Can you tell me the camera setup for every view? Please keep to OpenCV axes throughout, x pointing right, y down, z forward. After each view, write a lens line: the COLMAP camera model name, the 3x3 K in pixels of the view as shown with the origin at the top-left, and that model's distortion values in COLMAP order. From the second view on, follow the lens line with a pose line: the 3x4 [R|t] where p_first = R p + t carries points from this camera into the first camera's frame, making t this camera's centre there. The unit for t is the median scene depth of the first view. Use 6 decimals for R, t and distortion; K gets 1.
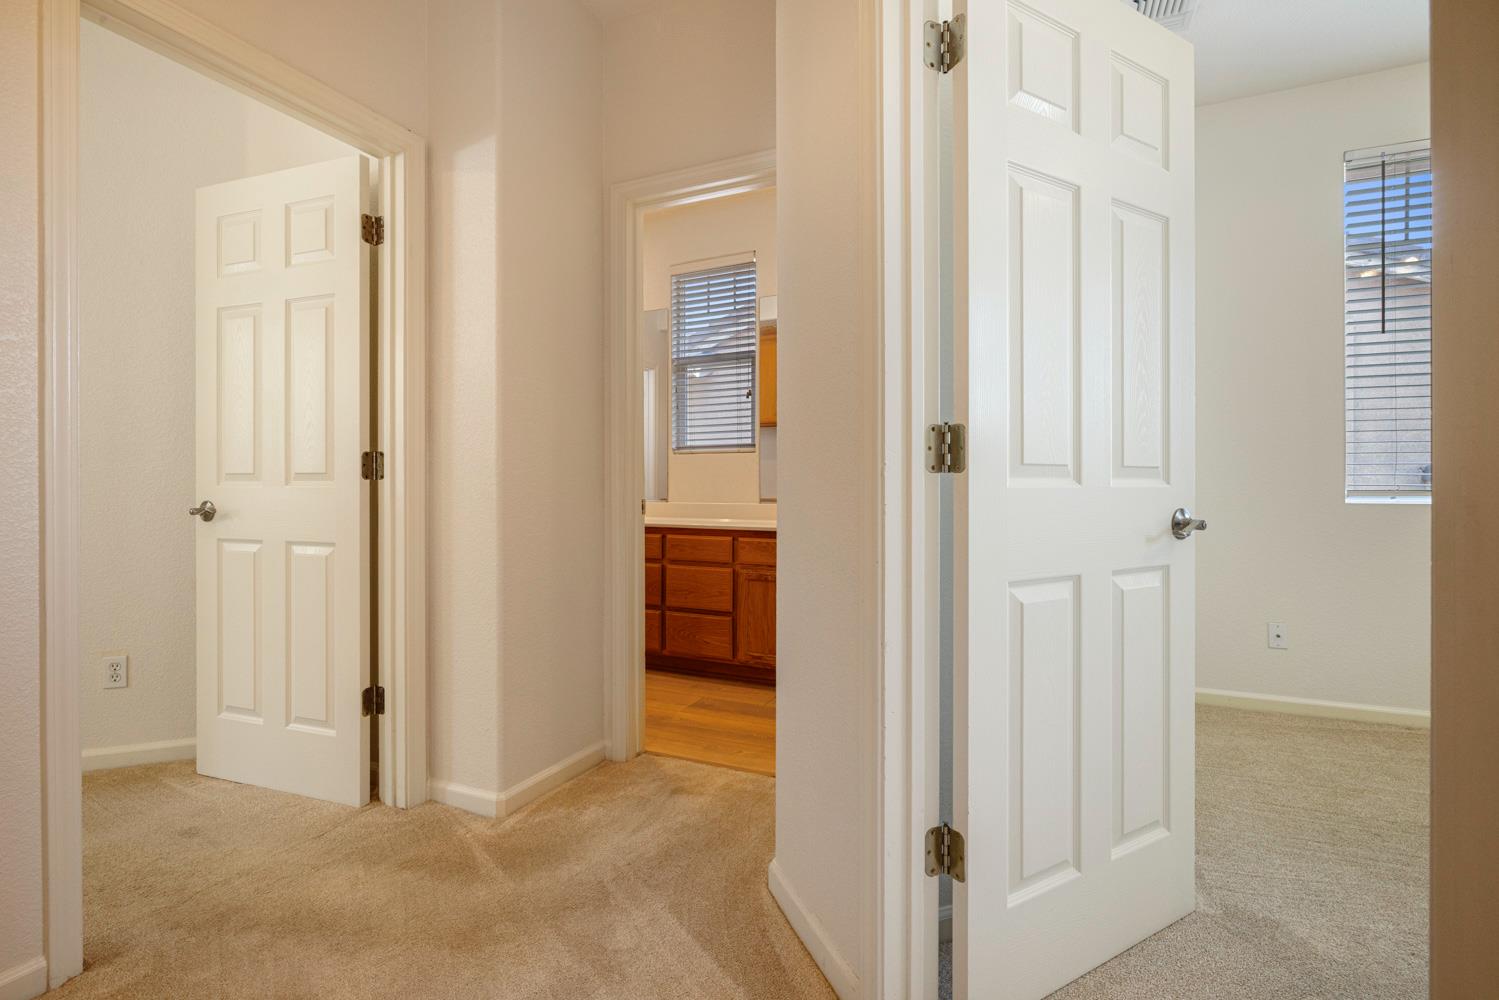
lens RADIAL K [[682.0, 0, 748.0], [0, 682.0, 490.2], [0, 0, 1]] dist [0.002468, 0.000136]
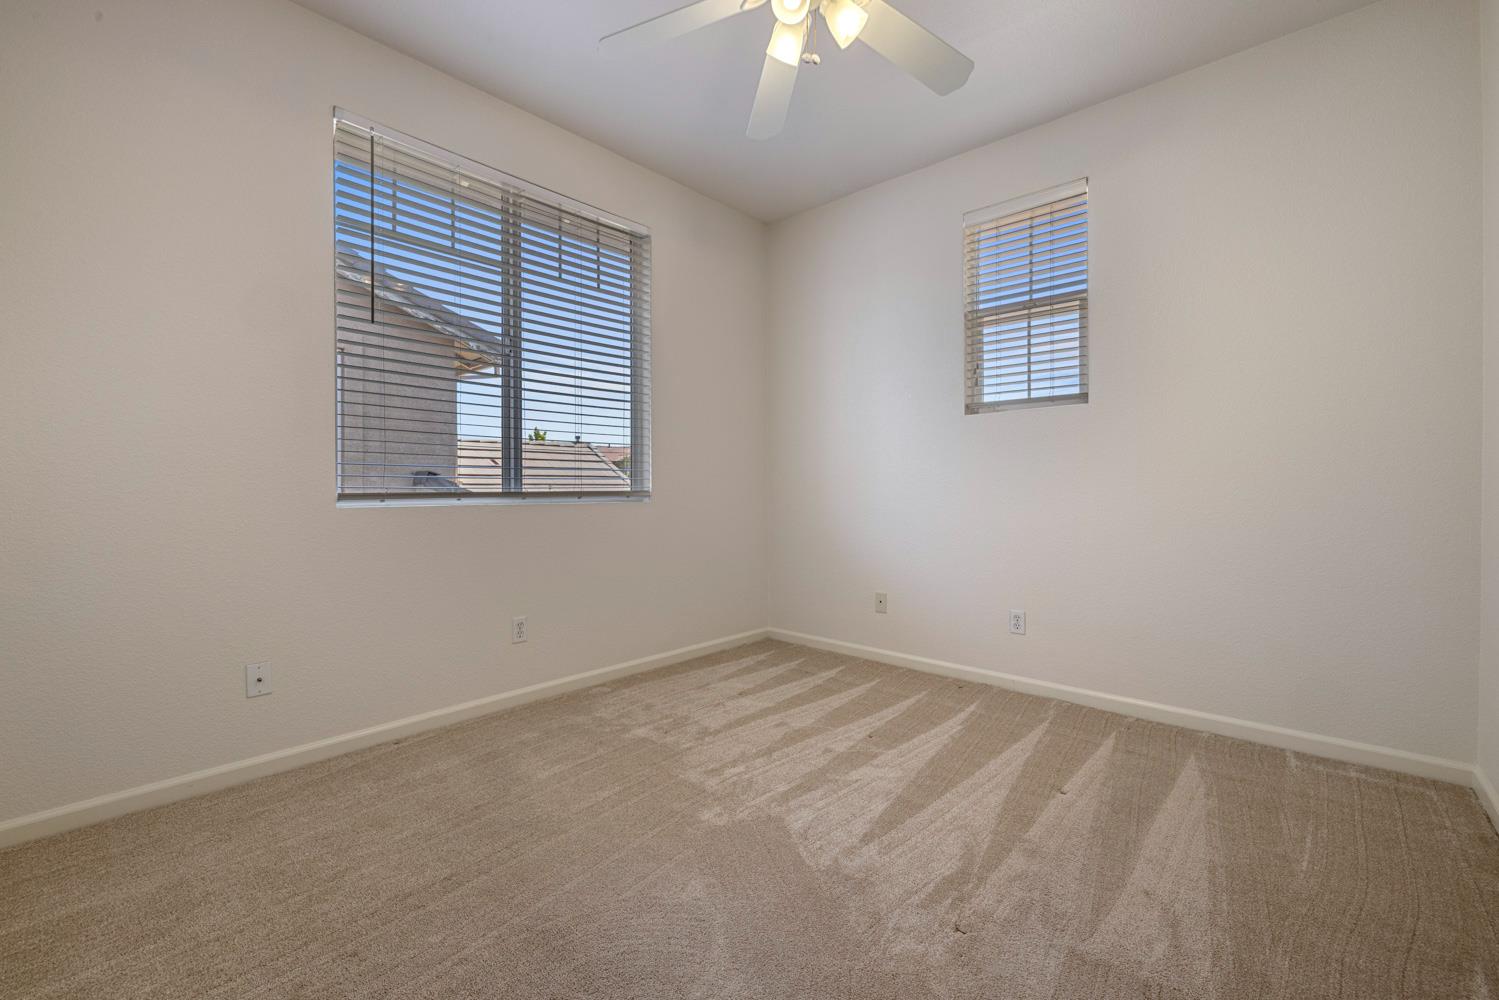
lens RADIAL K [[628.0, 0, 748.2], [0, 628.0, 495.1], [0, 0, 1]] dist [0.001696, -0.000192]
pose [[0.302702, -0.007881, 0.953053, 0.273259], [0.001912, 0.999969, 0.007662, -0.003112], [-0.953083, -0.000497, 0.302708, 0.259869]]
